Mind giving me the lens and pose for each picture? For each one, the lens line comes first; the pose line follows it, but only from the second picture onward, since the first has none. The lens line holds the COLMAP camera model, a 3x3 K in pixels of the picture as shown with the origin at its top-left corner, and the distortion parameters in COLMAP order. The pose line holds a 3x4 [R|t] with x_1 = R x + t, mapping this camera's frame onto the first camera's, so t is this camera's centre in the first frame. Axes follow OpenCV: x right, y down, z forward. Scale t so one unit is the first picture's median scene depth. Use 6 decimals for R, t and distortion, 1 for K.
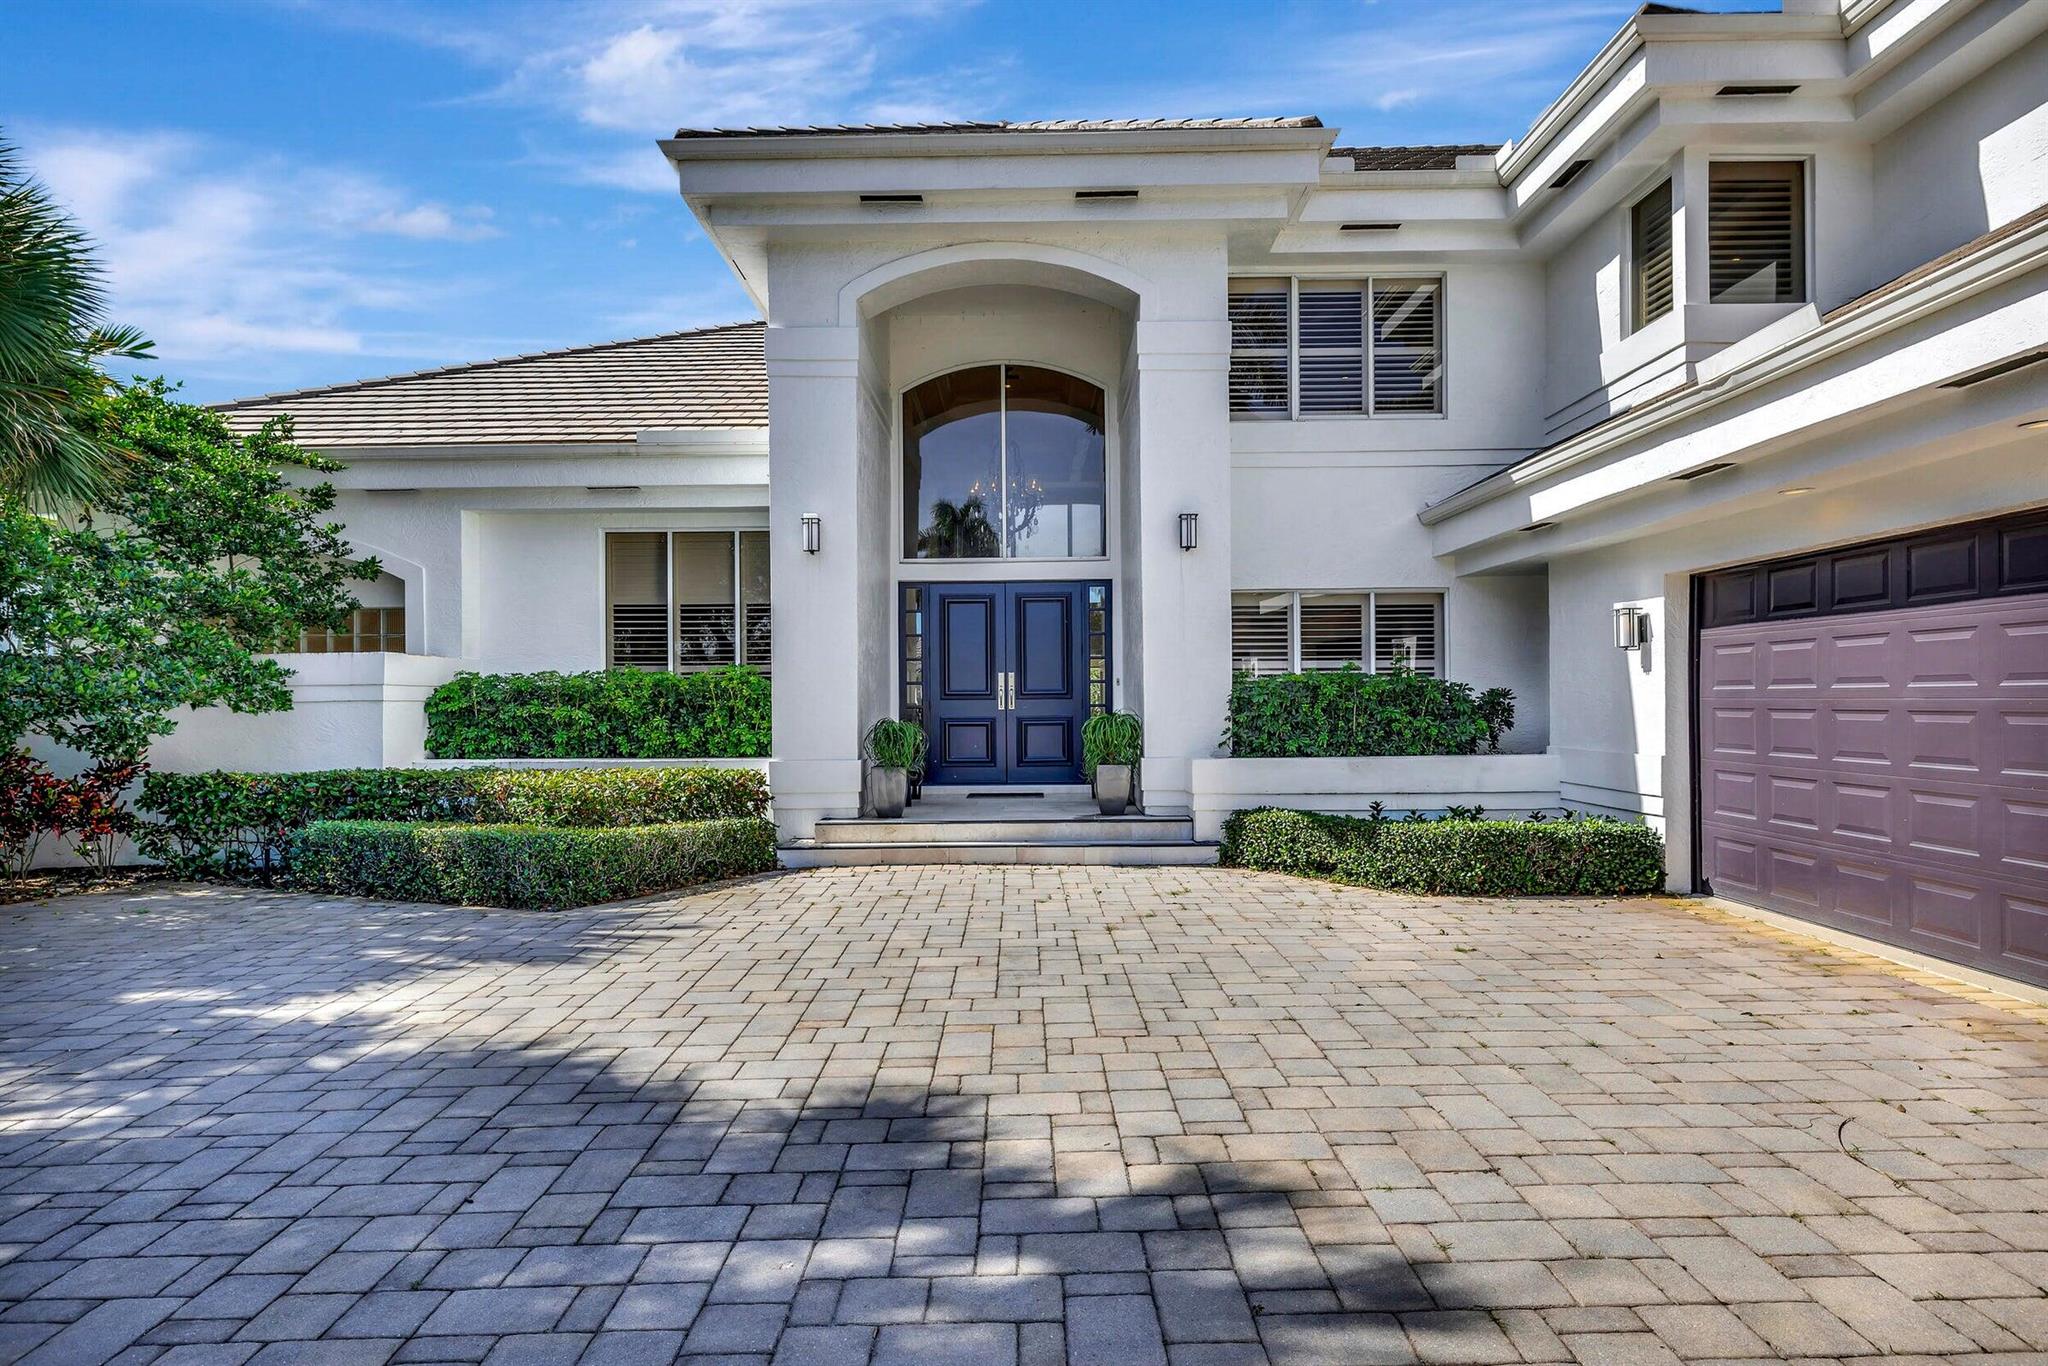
lens RADIAL K [[1172.3, 0, 1022.9], [0, 1172.3, 689.4], [0, 0, 1]] dist [0.002317, 0.000726]
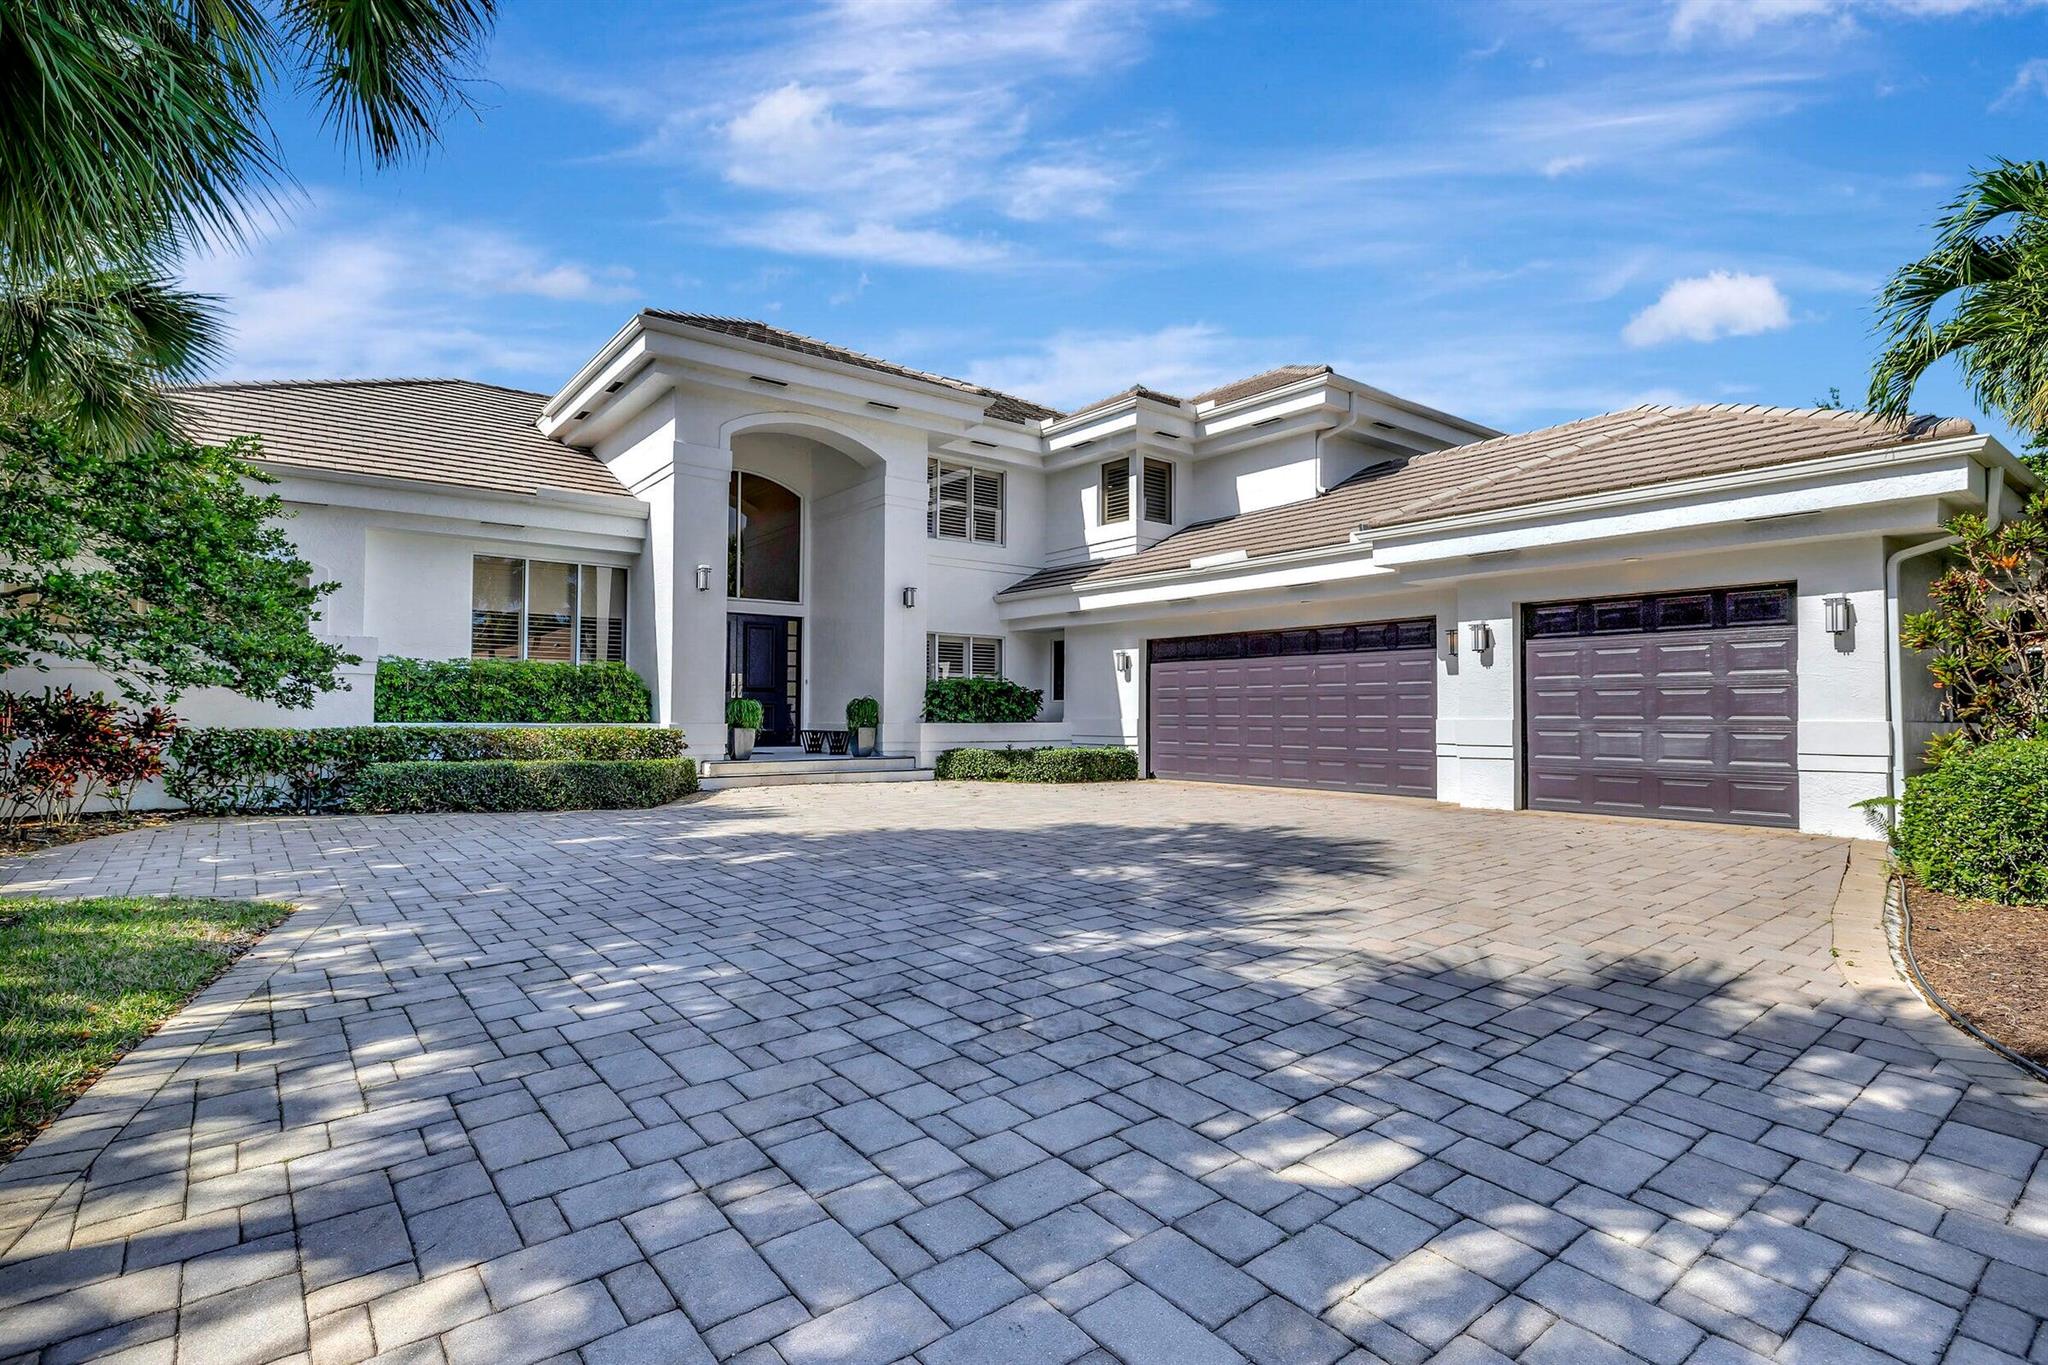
lens RADIAL K [[955.8, 0, 1025.3], [0, 955.8, 683.0], [0, 0, 1]] dist [0.001485, 0.000266]
pose [[0.787972, 0.031724, 0.614893, -0.617378], [-0.016220, 0.999395, -0.030776, 0.038729], [-0.615497, 0.014277, 0.788010, -0.262166]]
